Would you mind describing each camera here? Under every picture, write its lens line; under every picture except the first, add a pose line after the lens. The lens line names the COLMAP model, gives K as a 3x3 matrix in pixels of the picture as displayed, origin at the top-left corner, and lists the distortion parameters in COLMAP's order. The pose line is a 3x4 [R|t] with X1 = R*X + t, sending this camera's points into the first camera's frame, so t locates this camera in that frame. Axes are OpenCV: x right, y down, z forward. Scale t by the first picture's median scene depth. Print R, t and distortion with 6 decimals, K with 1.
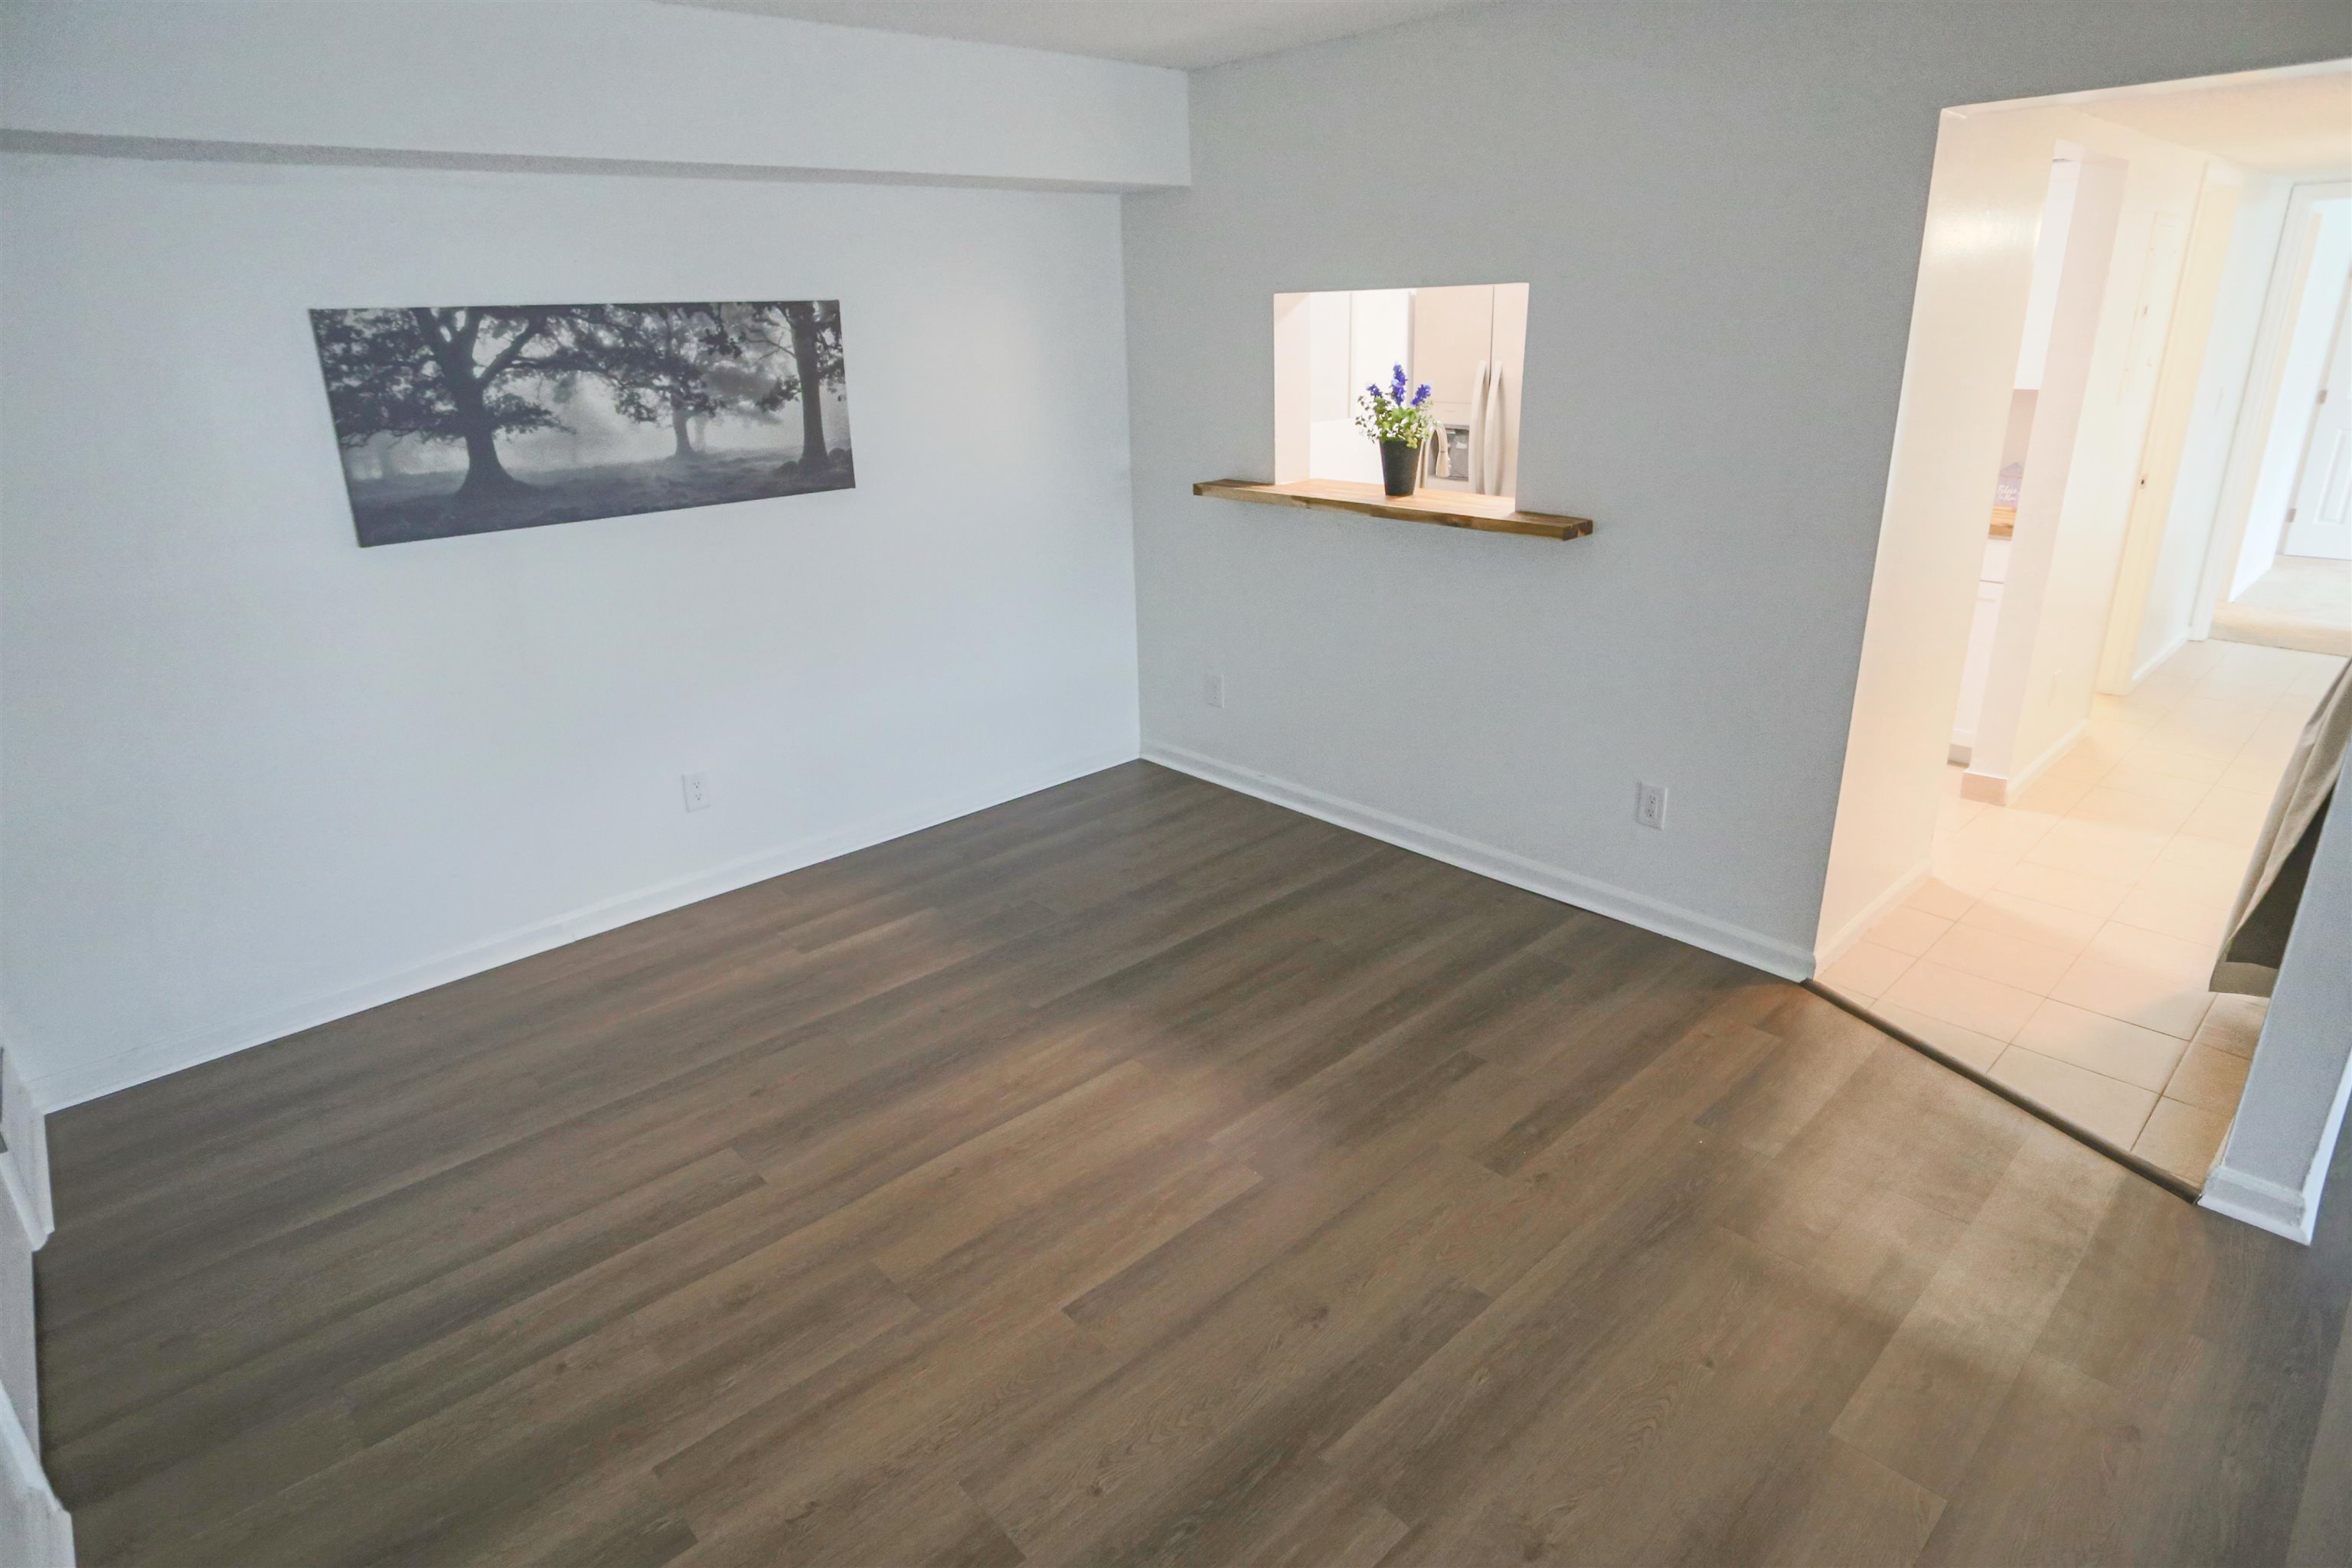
lens RADIAL K [[1311.1, 0, 1181.2], [0, 1311.1, 742.5], [0, 0, 1]] dist [-0.002065, -0.001090]
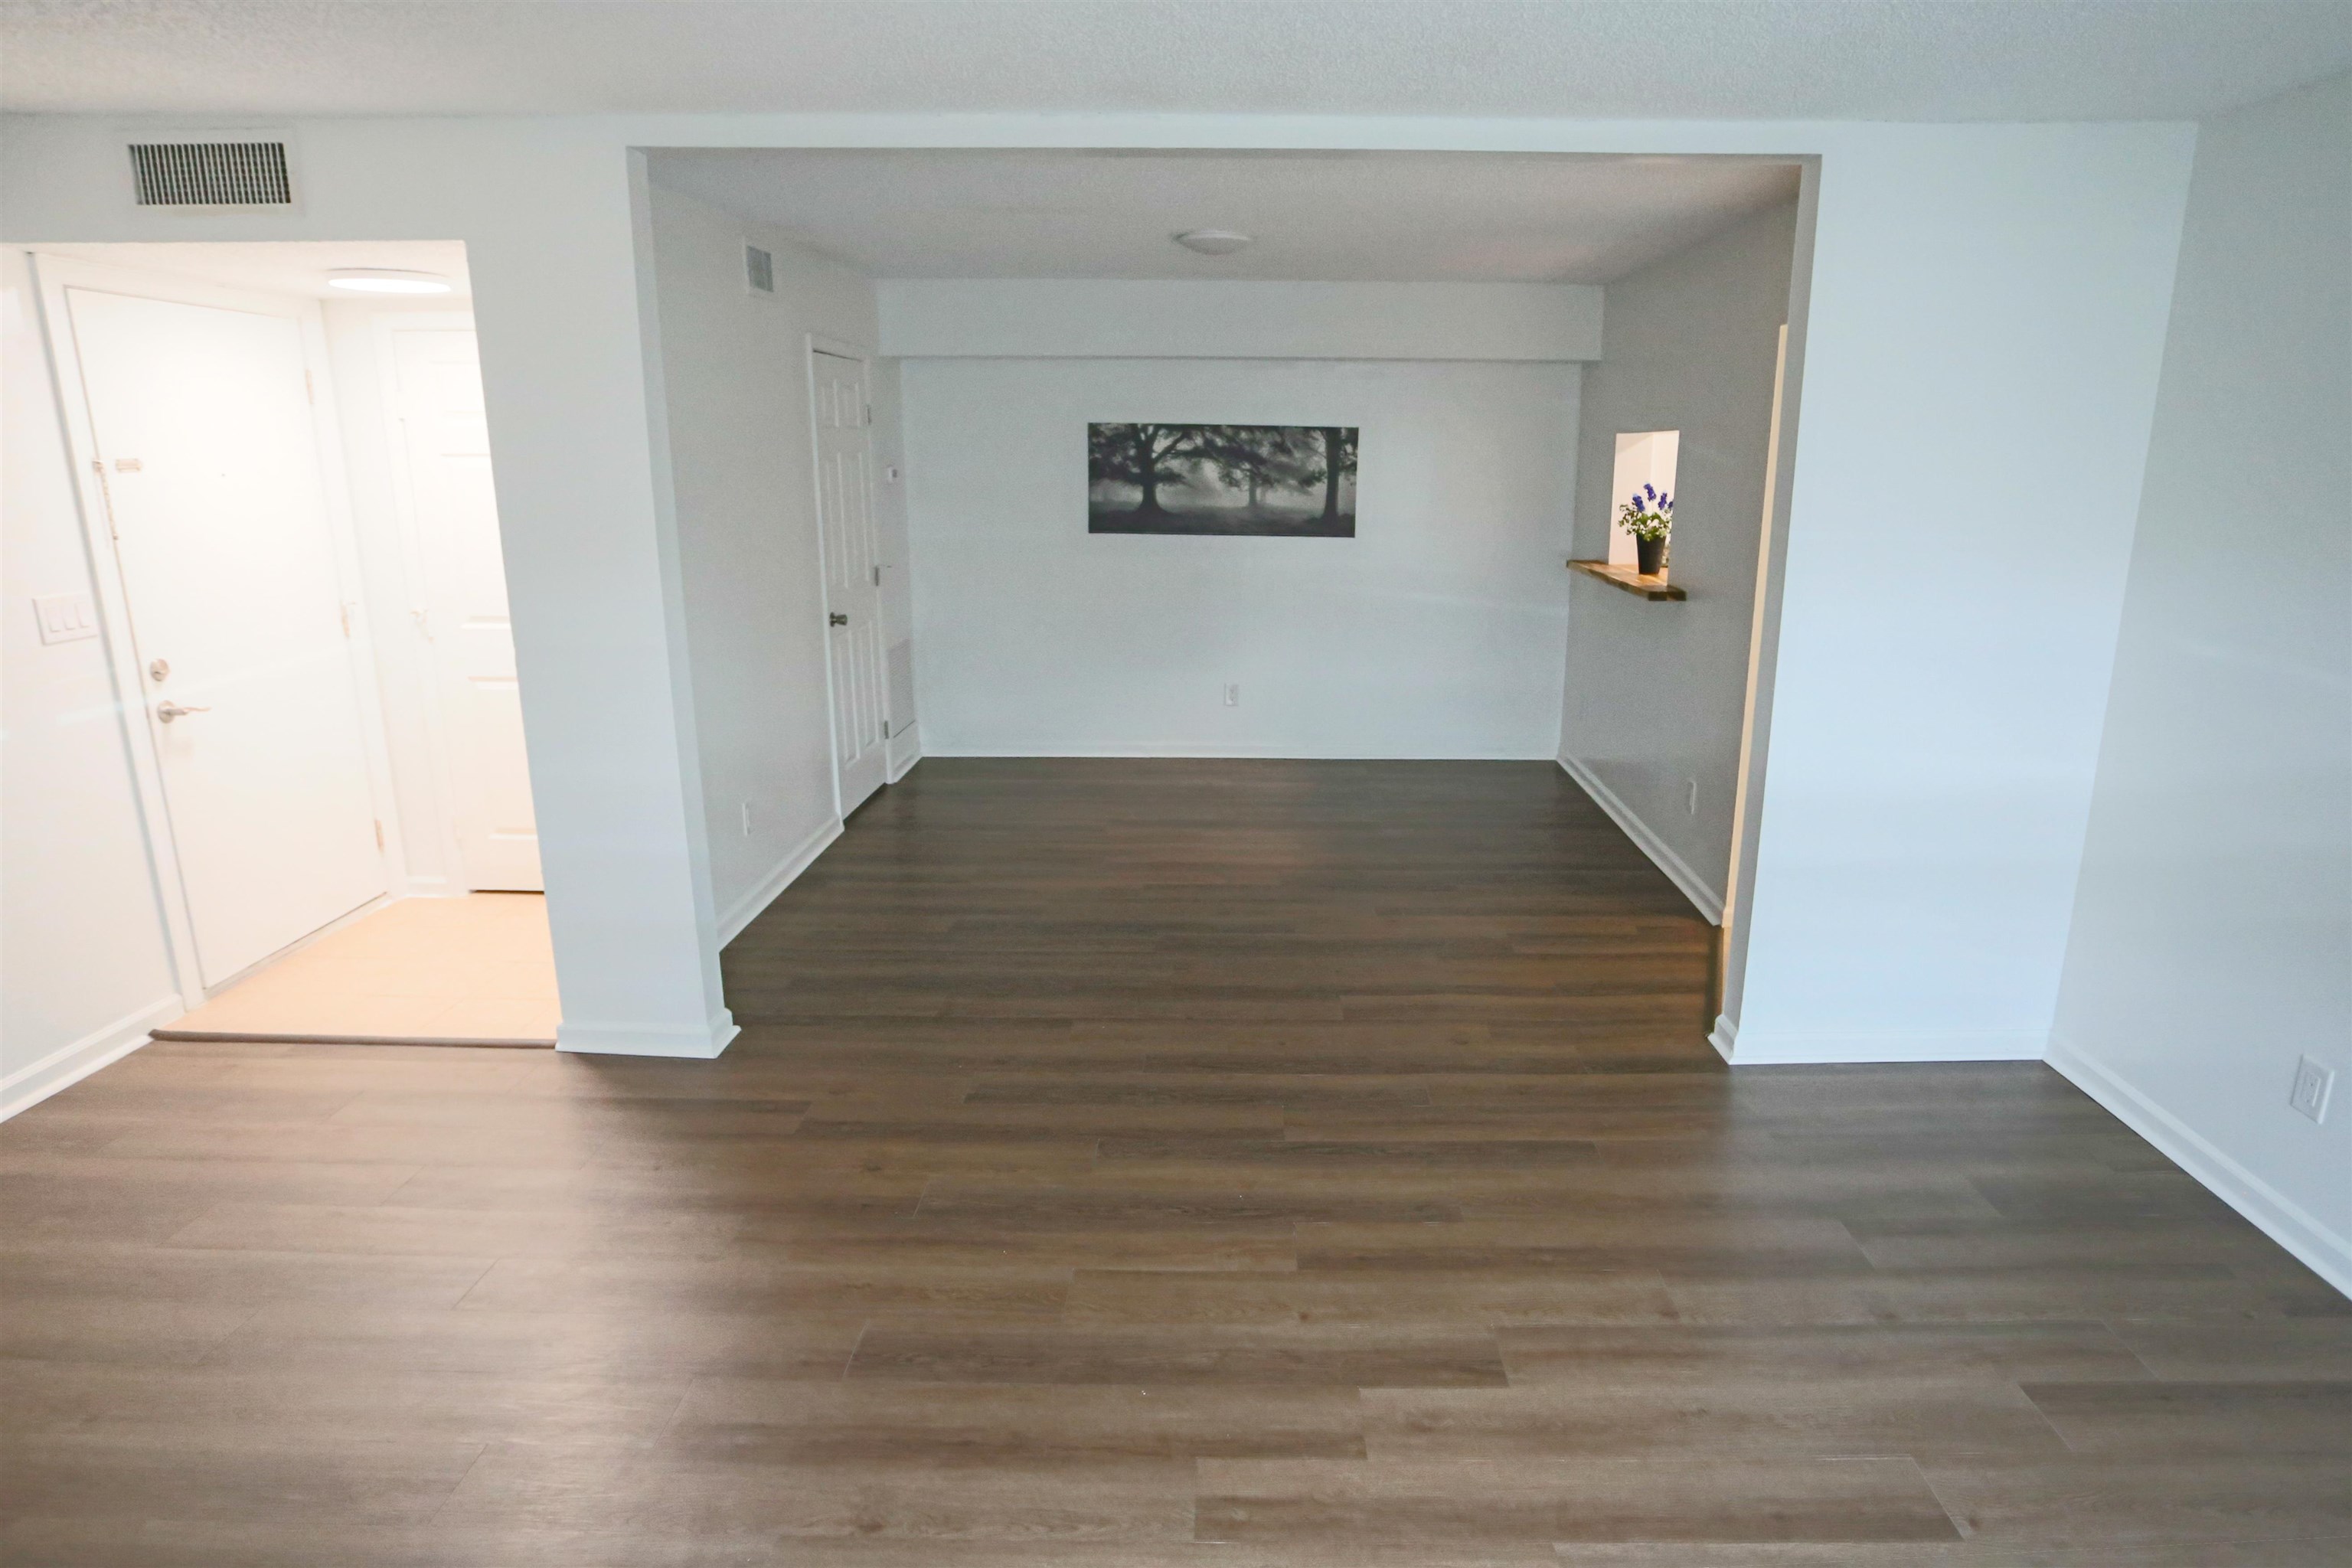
lens RADIAL K [[1373.9, 0, 1237.3], [0, 1373.9, 785.5], [0, 0, 1]] dist [-0.058978, 0.000036]
pose [[0.726586, 0.200989, -0.657020, 0.964913], [-0.249452, 0.968174, 0.020310, 0.127421], [0.640192, 0.149137, 0.753599, -0.407208]]
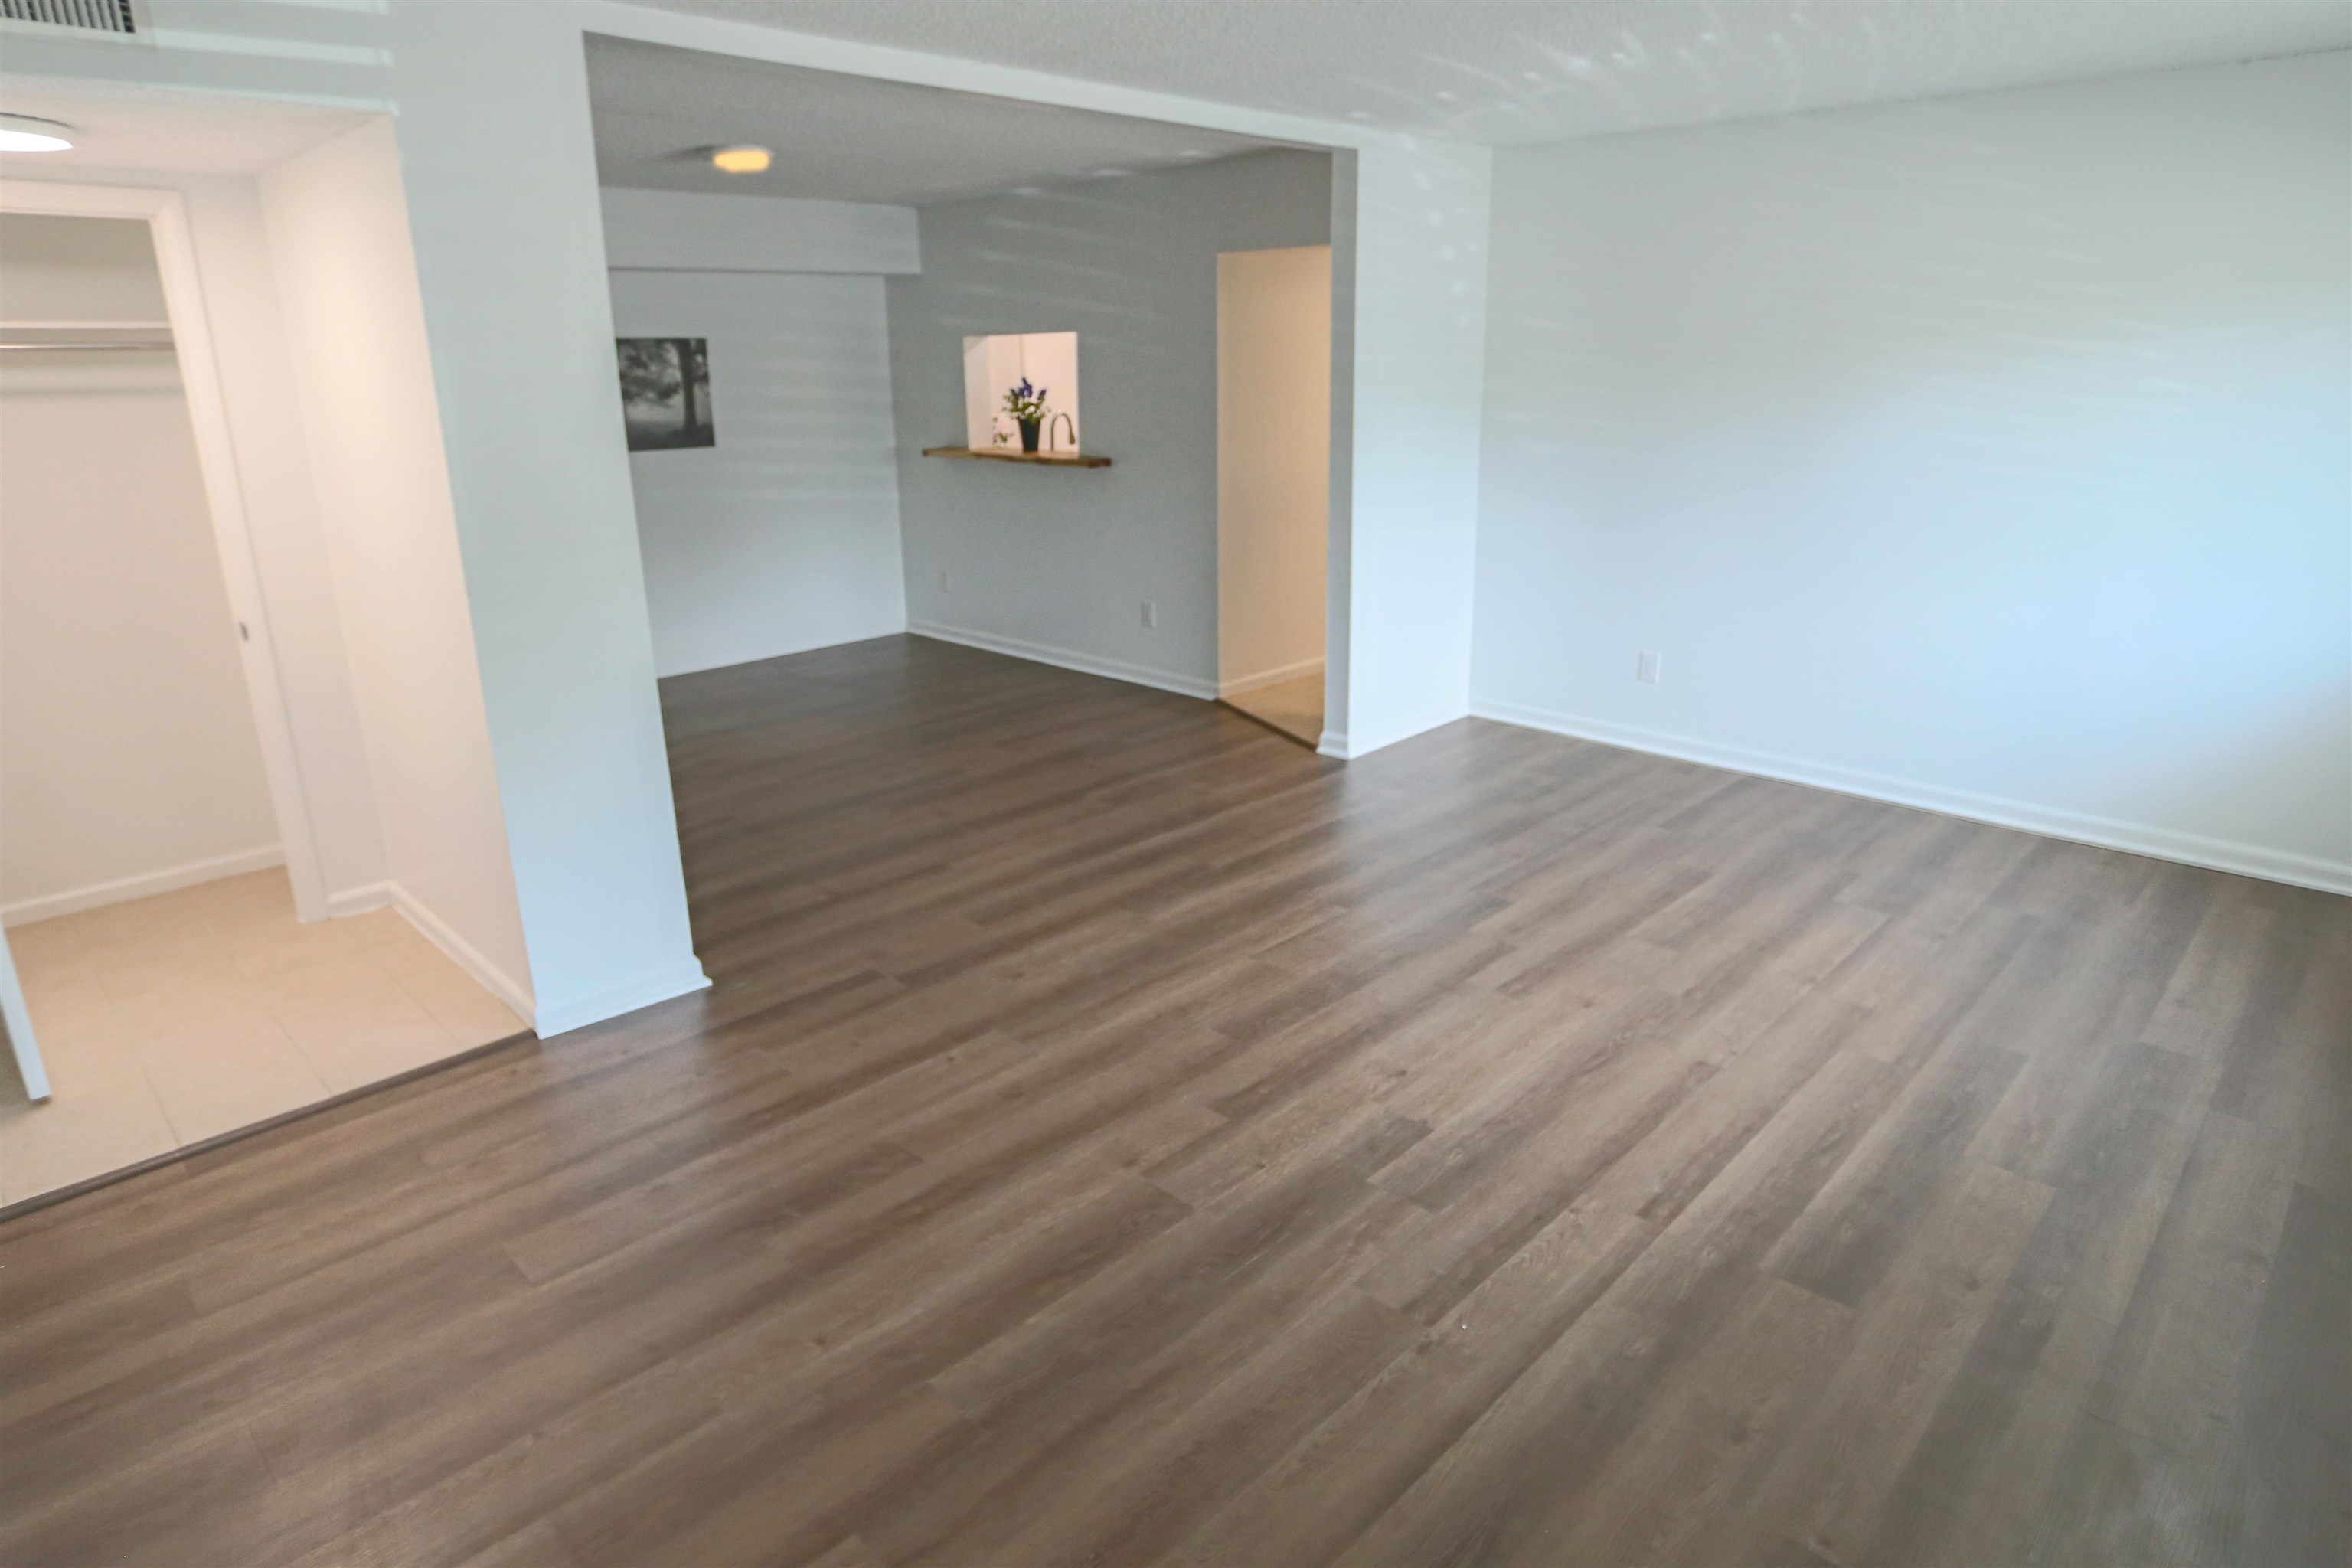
lens RADIAL K [[1373.9, 0, 1237.3], [0, 1373.9, 785.5], [0, 0, 1]] dist [-0.058978, 0.000036]
pose [[0.997538, -0.002592, 0.070075, 0.347453], [0.003994, 0.999794, -0.019878, 0.325660], [-0.070009, 0.020109, 0.997344, -0.916409]]
